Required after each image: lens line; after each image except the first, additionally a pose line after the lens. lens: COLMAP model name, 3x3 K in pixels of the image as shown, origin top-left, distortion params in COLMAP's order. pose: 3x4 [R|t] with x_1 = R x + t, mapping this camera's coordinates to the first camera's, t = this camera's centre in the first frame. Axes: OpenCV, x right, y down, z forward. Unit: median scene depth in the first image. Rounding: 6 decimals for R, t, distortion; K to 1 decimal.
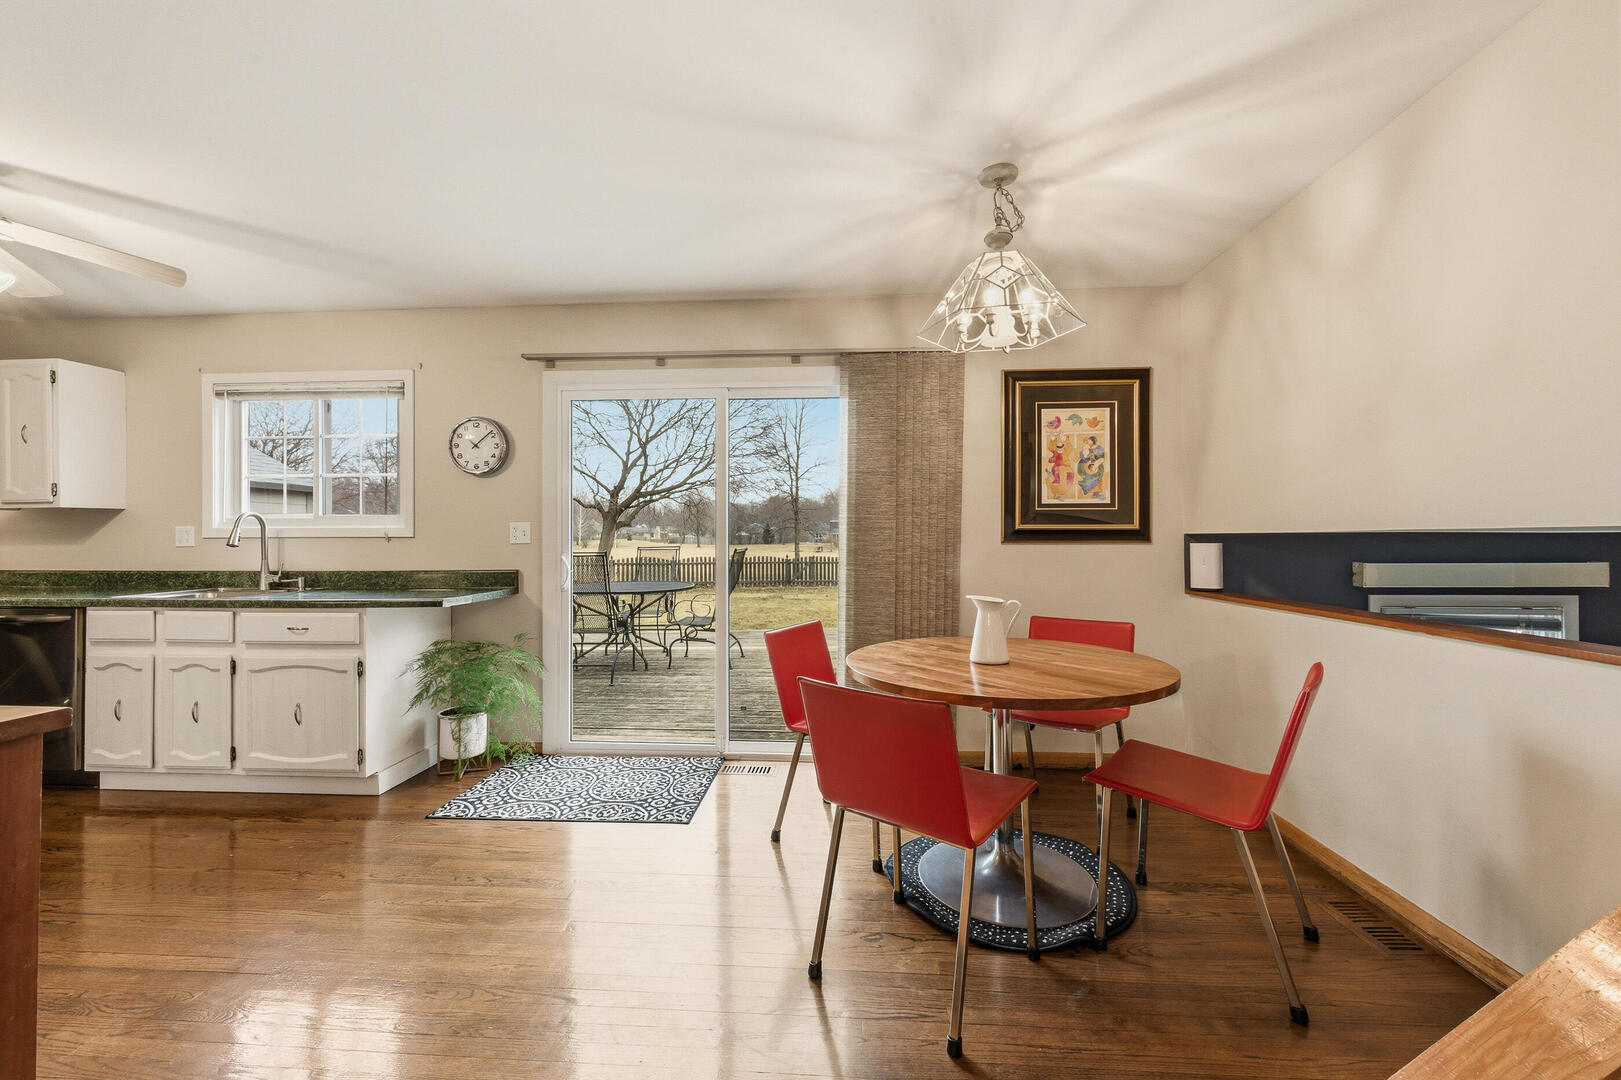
lens RADIAL K [[629.8, 0, 810.5], [0, 629.8, 540.0], [0, 0, 1]] dist [0.002639, 0.000226]
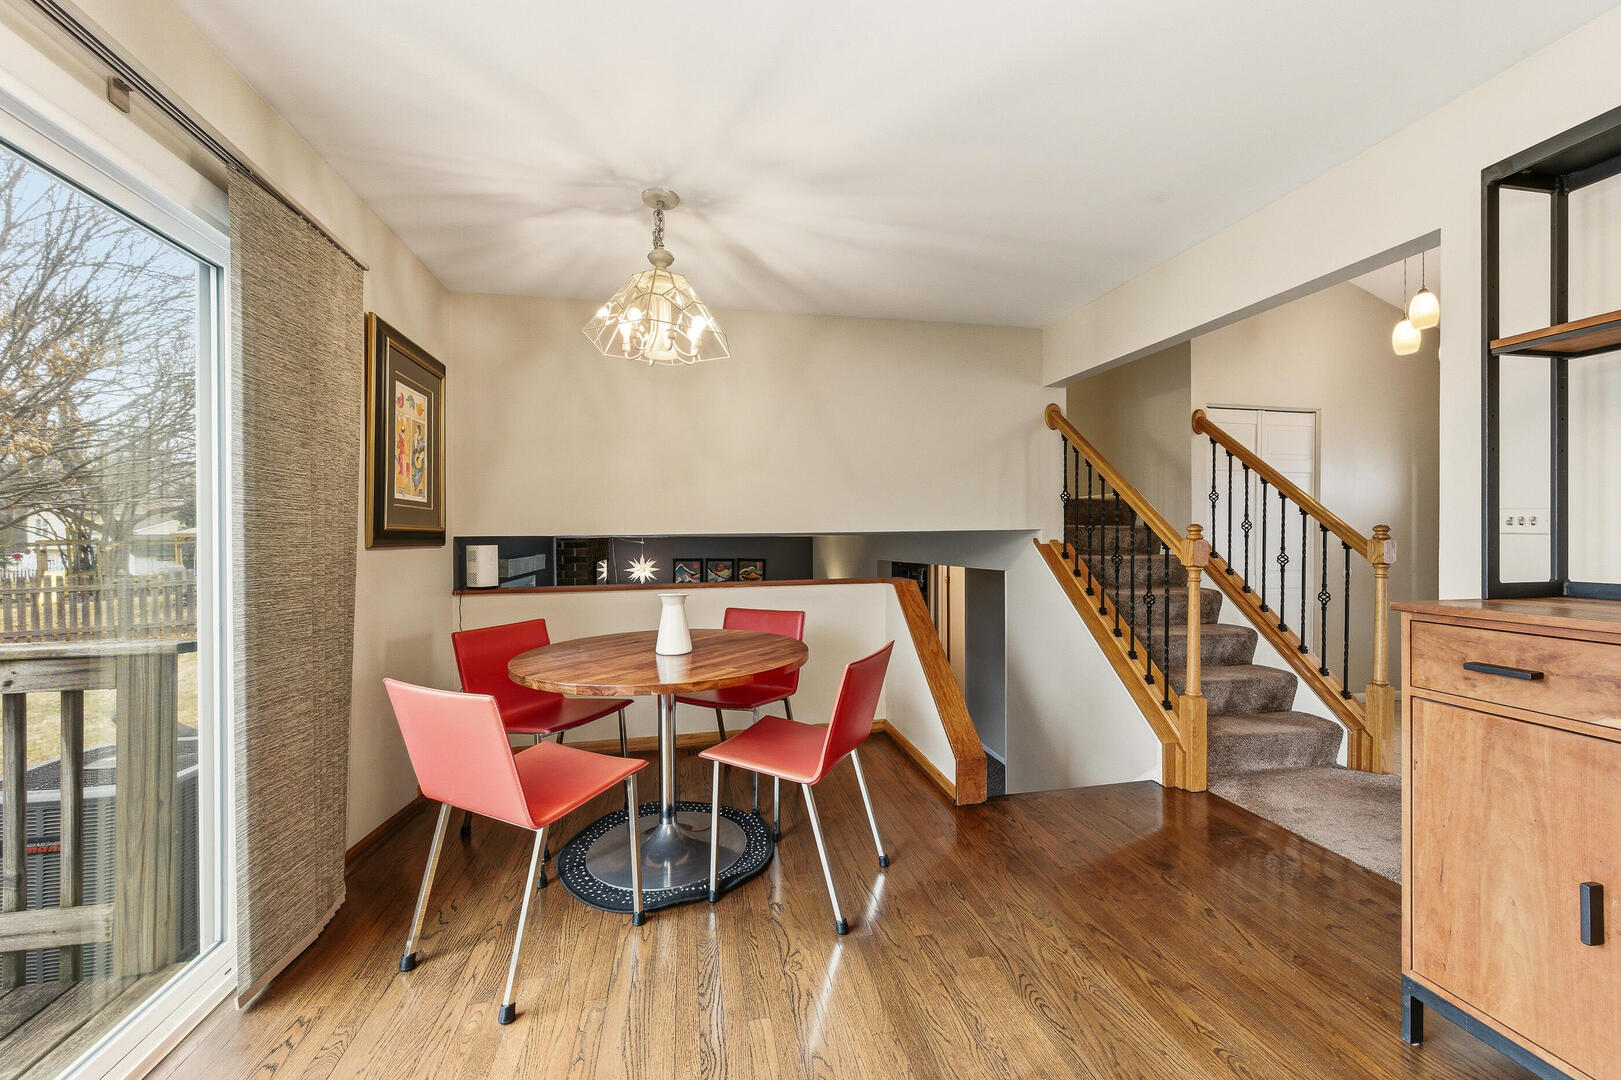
lens RADIAL K [[629.8, 0, 810.5], [0, 629.8, 540.0], [0, 0, 1]] dist [0.002639, 0.000226]
pose [[-0.261445, 0.000094, 0.965218, -0.334320], [0.007203, 0.999972, 0.001854, -0.001306], [-0.965191, 0.007437, -0.261439, 0.436878]]
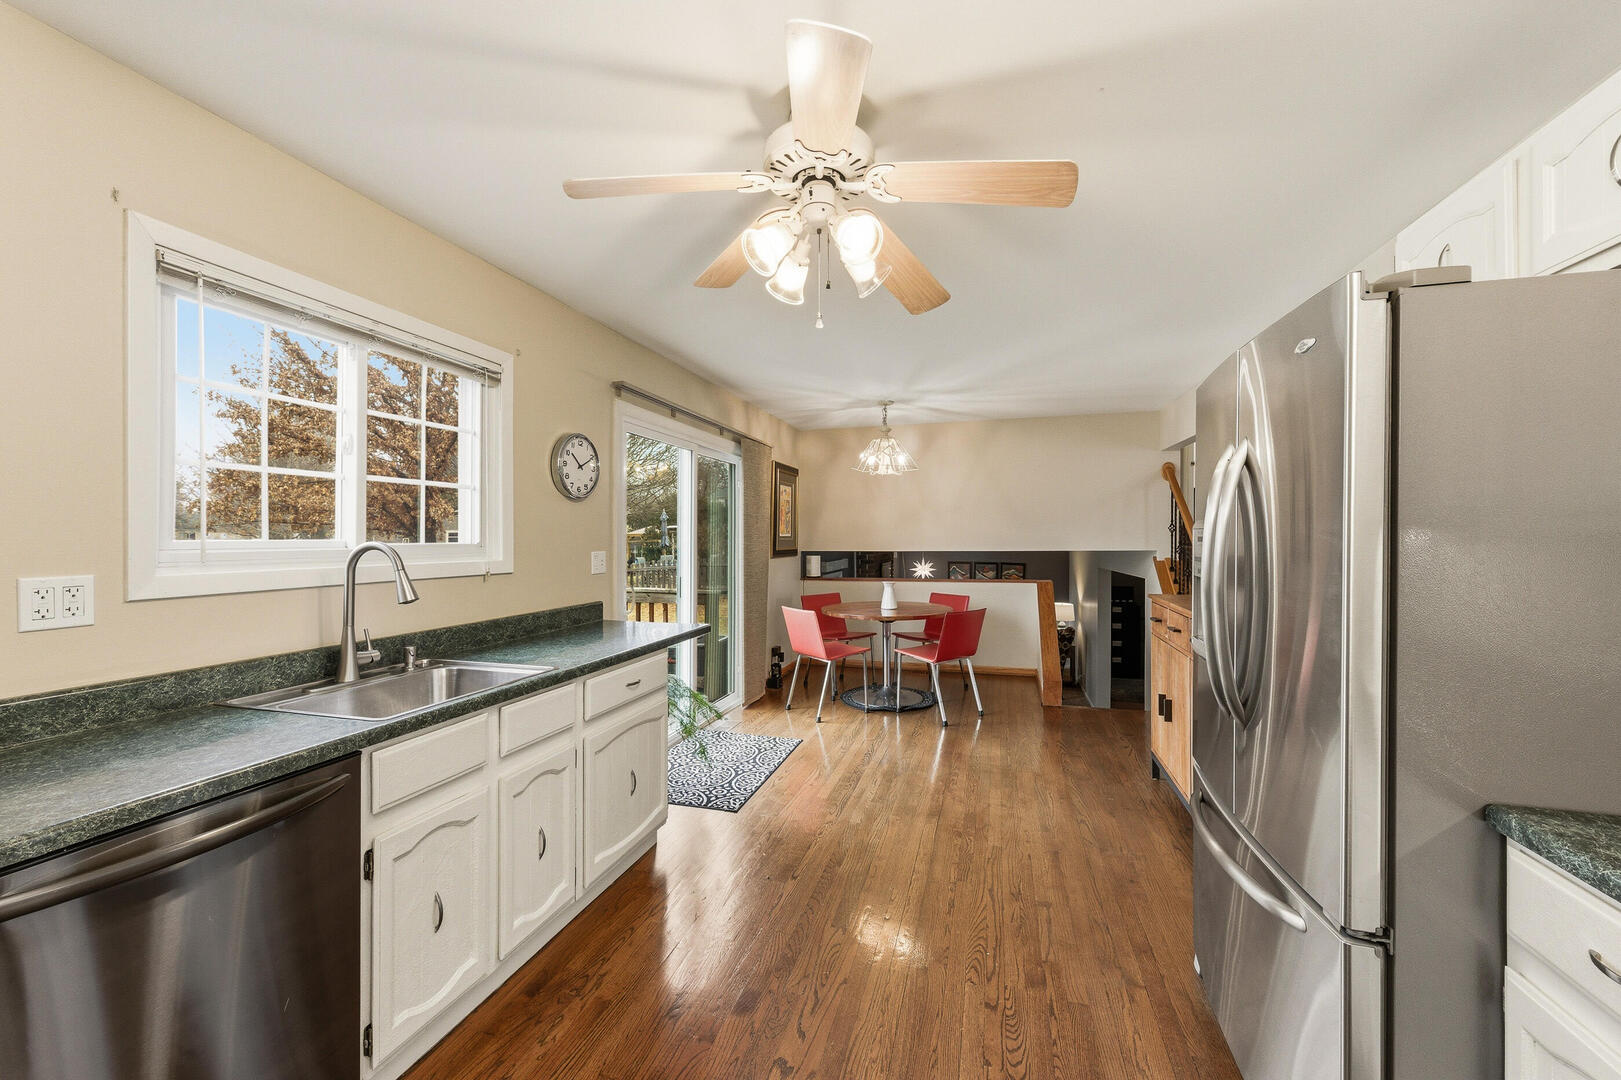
lens RADIAL K [[629.8, 0, 810.5], [0, 629.8, 540.0], [0, 0, 1]] dist [0.002639, 0.000226]
pose [[0.226199, -0.001723, 0.974080, -0.862233], [-0.000193, 0.999998, 0.001814, -0.030251], [-0.974081, -0.000598, 0.226198, 0.311464]]
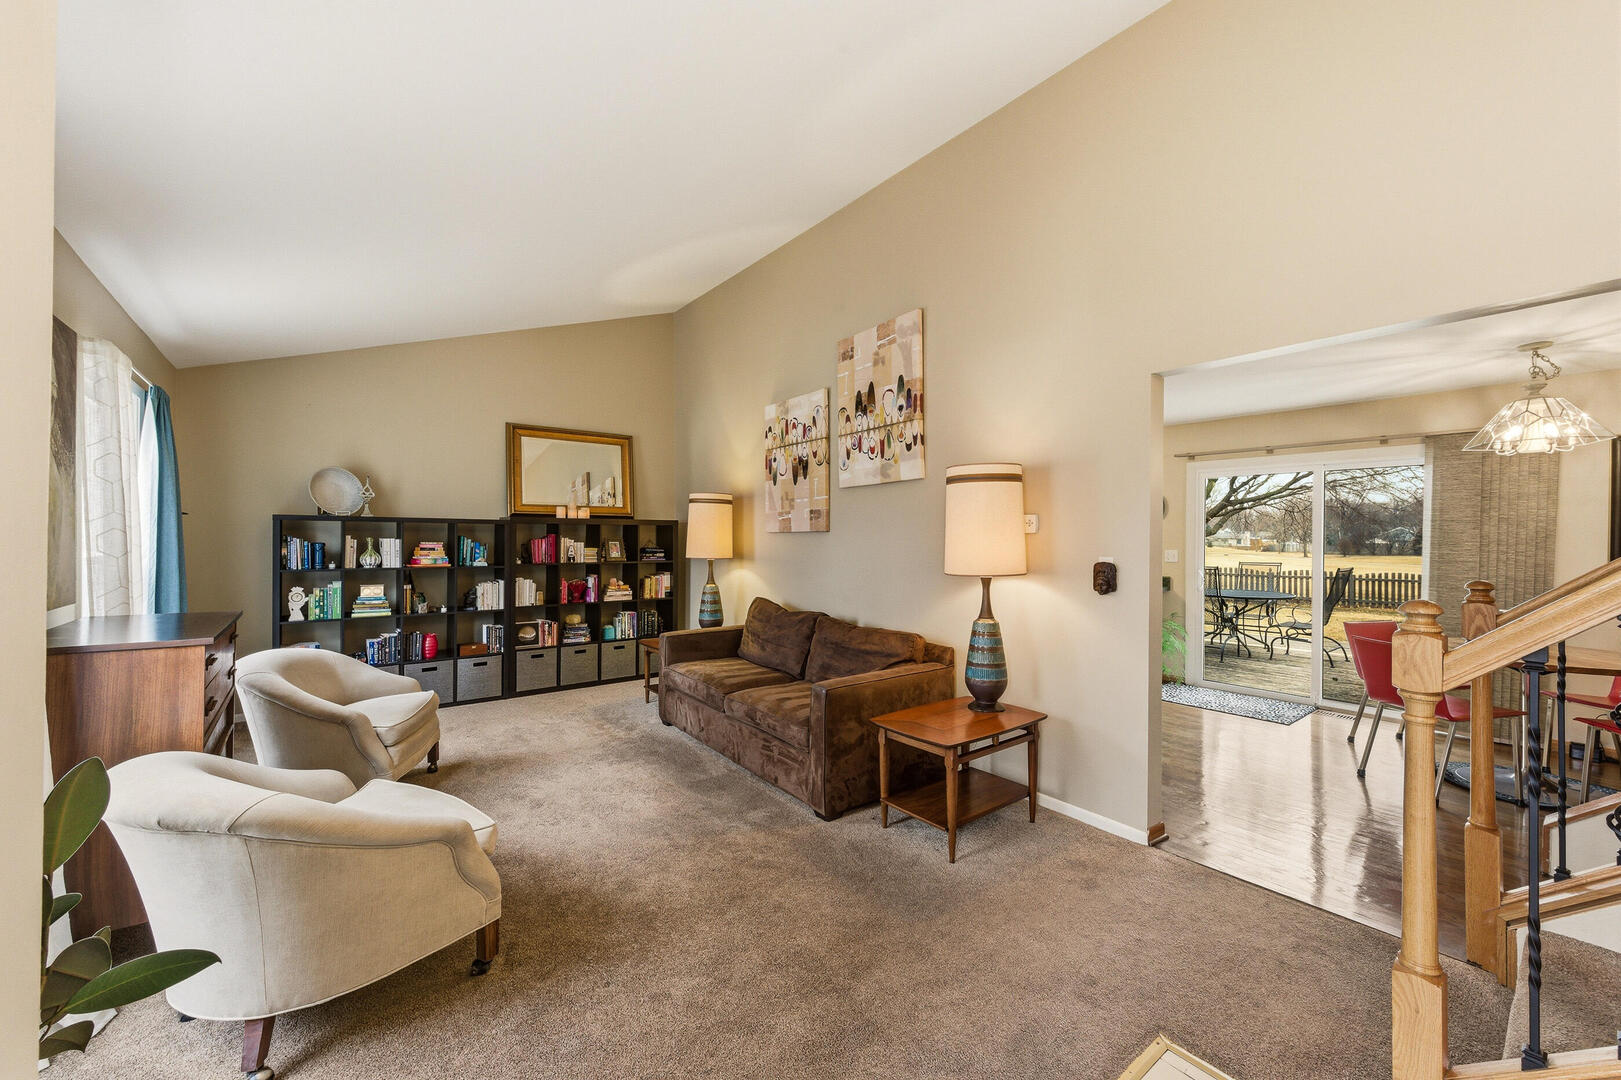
lens RADIAL K [[629.8, 0, 810.5], [0, 629.8, 540.0], [0, 0, 1]] dist [0.002639, 0.000226]
pose [[0.666309, 0.007220, -0.745641, 0.114727], [-0.012174, 0.999925, -0.001196, -0.028208], [0.745576, 0.009875, 0.666347, -0.594376]]
